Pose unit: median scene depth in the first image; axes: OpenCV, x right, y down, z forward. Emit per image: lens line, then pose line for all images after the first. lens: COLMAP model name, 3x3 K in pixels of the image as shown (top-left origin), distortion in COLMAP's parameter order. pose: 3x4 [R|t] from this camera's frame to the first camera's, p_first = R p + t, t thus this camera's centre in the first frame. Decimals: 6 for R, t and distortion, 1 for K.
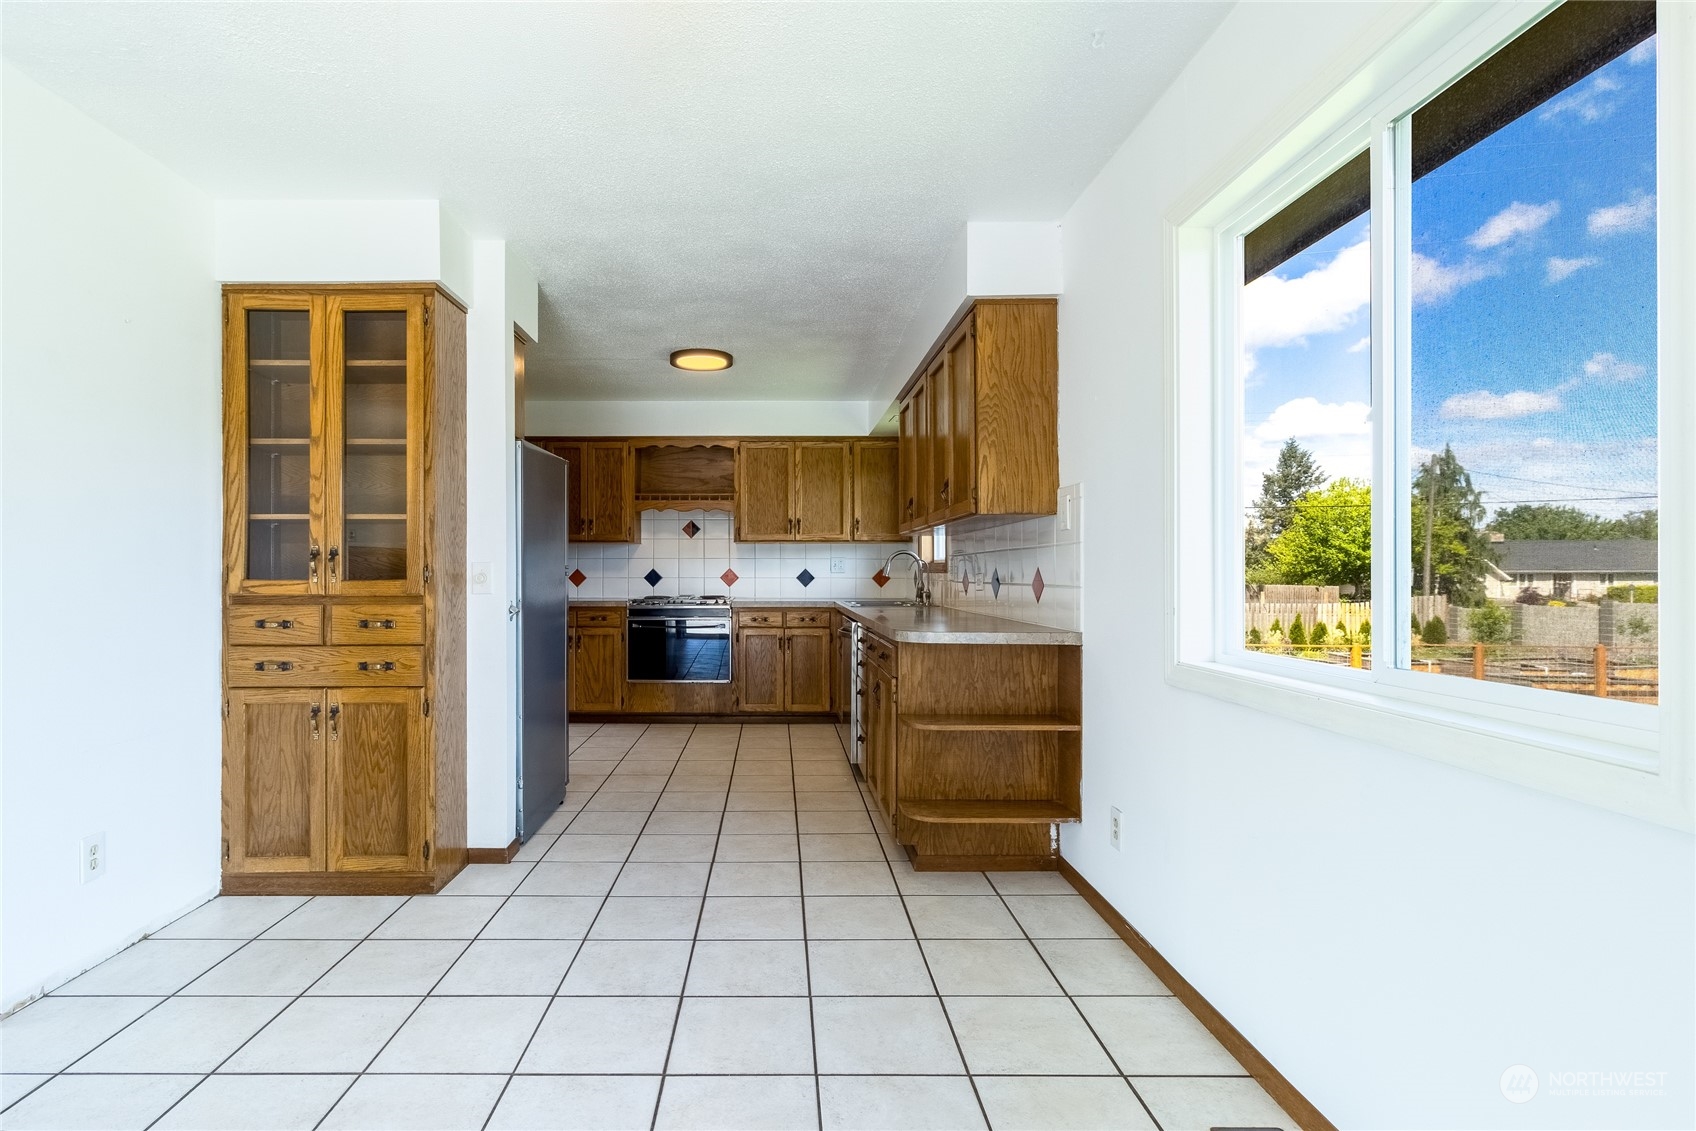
lens RADIAL K [[800.2, 0, 795.4], [0, 800.2, 569.4], [0, 0, 1]] dist [-0.000096, -0.000058]
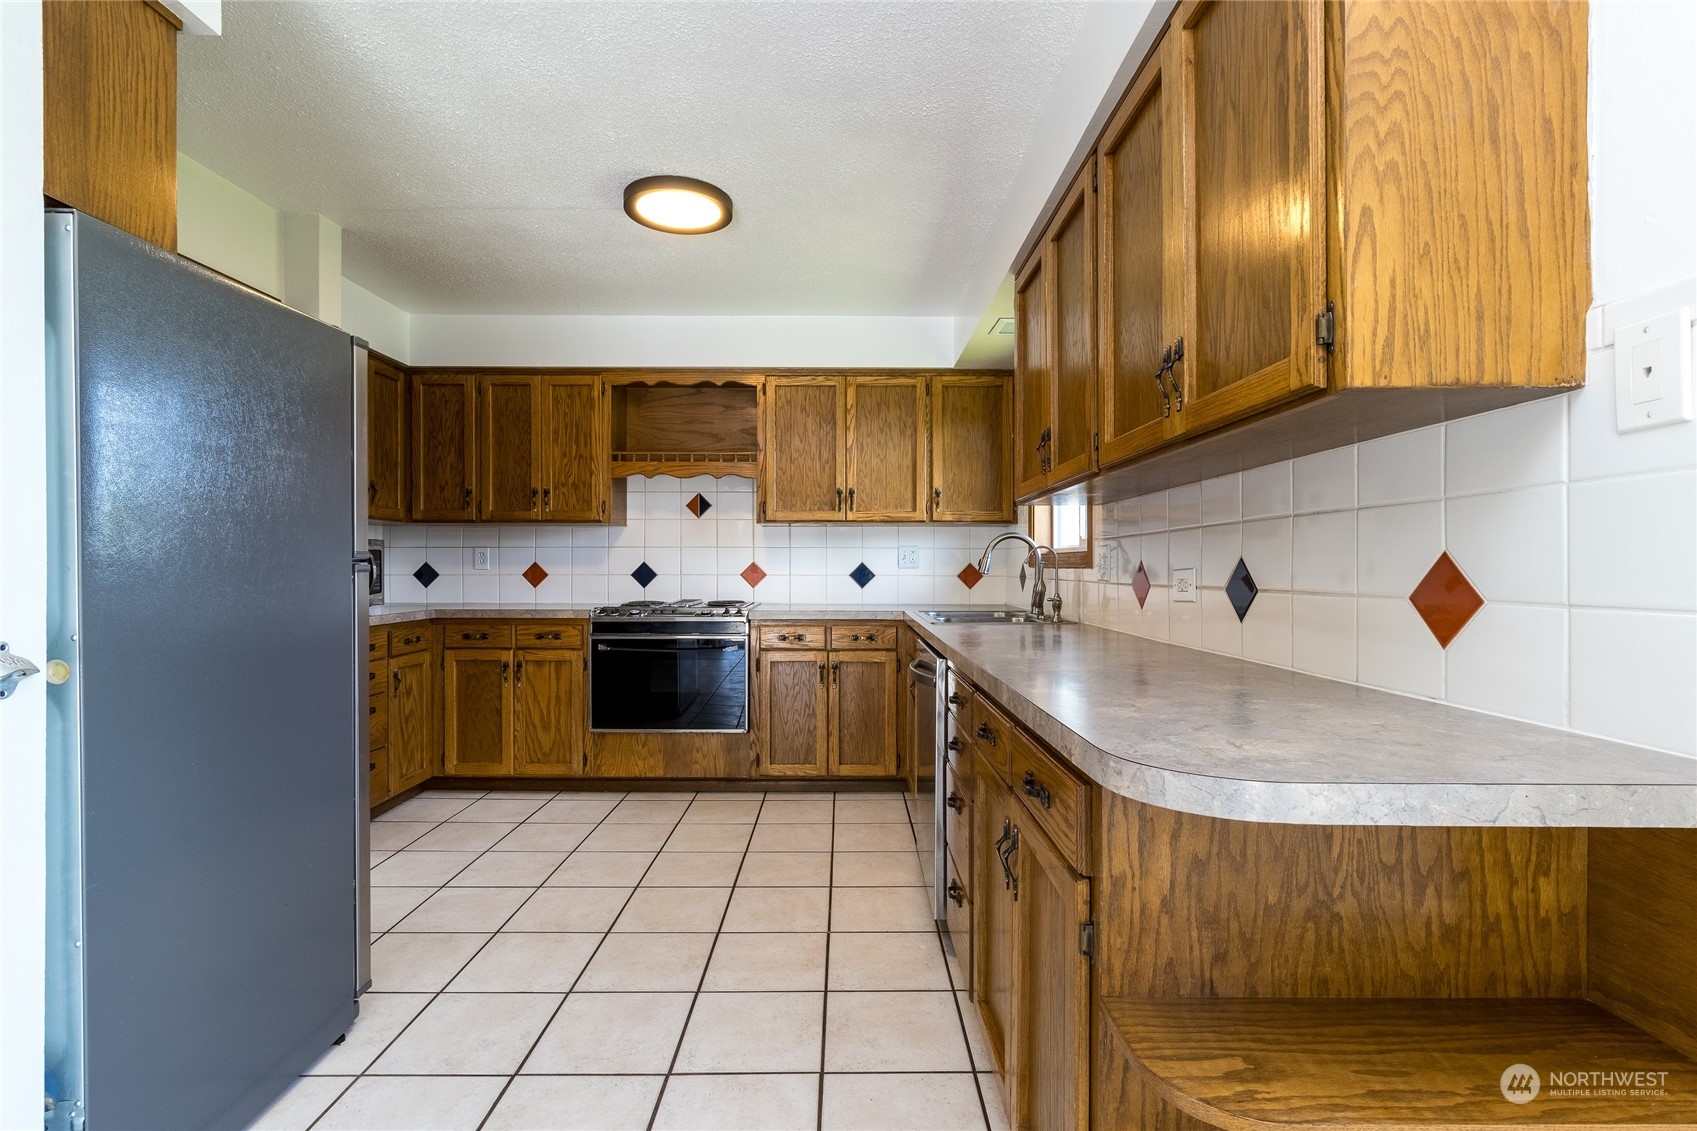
lens RADIAL K [[799.3, 0, 848.5], [0, 799.3, 565.5], [0, 0, 1]] dist [-0.001666, -0.000214]
pose [[0.999816, 0.001479, -0.019138, 0.015681], [-0.001480, 0.999999, -0.000007, 0.002295], [0.019138, 0.000035, 0.999817, 0.333552]]
